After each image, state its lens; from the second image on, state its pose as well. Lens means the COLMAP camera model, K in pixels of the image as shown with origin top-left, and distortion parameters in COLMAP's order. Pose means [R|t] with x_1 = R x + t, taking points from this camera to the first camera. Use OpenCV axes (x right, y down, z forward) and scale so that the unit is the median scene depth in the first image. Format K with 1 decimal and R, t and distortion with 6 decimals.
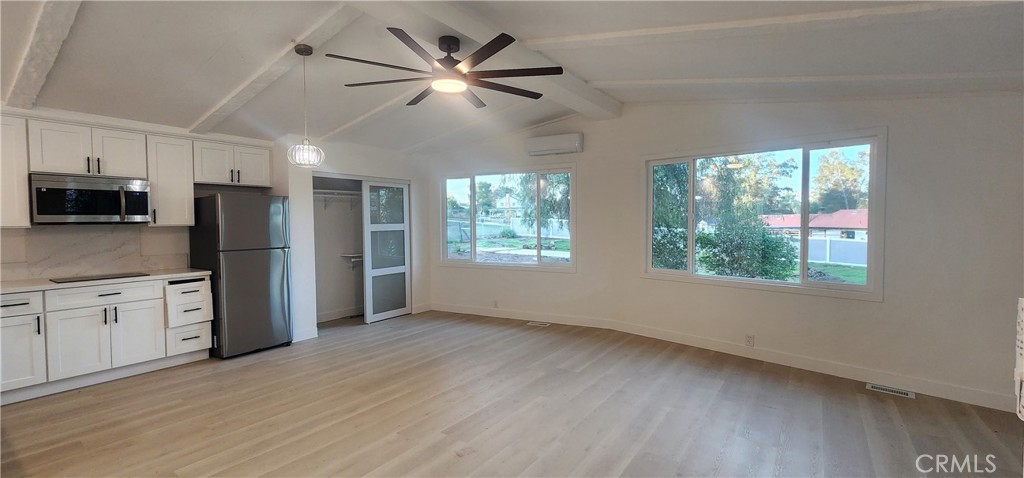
lens RADIAL K [[405.5, 0, 512.0], [0, 405.5, 239.0], [0, 0, 1]] dist [0.000400, 0.000114]
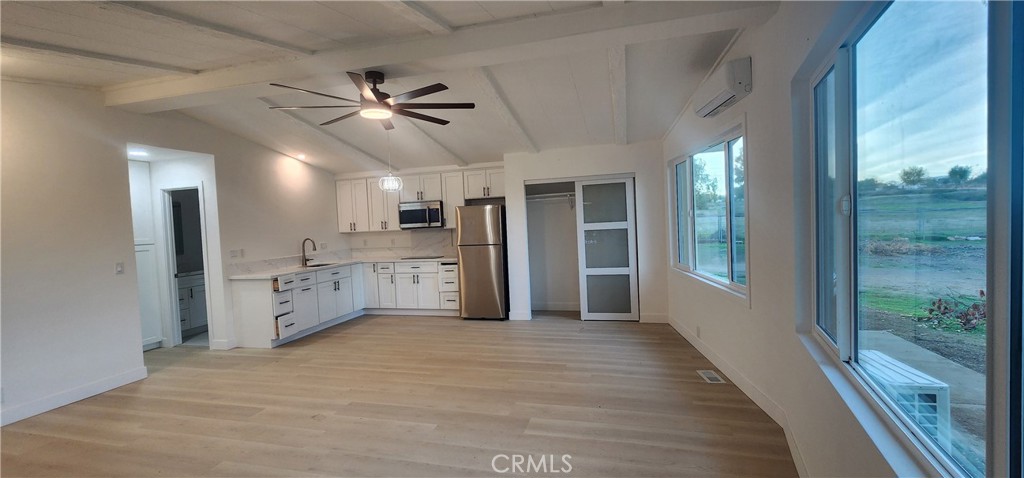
lens RADIAL K [[405.5, 0, 512.0], [0, 405.5, 239.0], [0, 0, 1]] dist [0.000400, 0.000114]
pose [[0.377036, 0.027882, -0.925779, 0.653065], [-0.001011, 0.999559, 0.029692, -0.034141], [0.926198, -0.010259, 0.376898, 0.563140]]
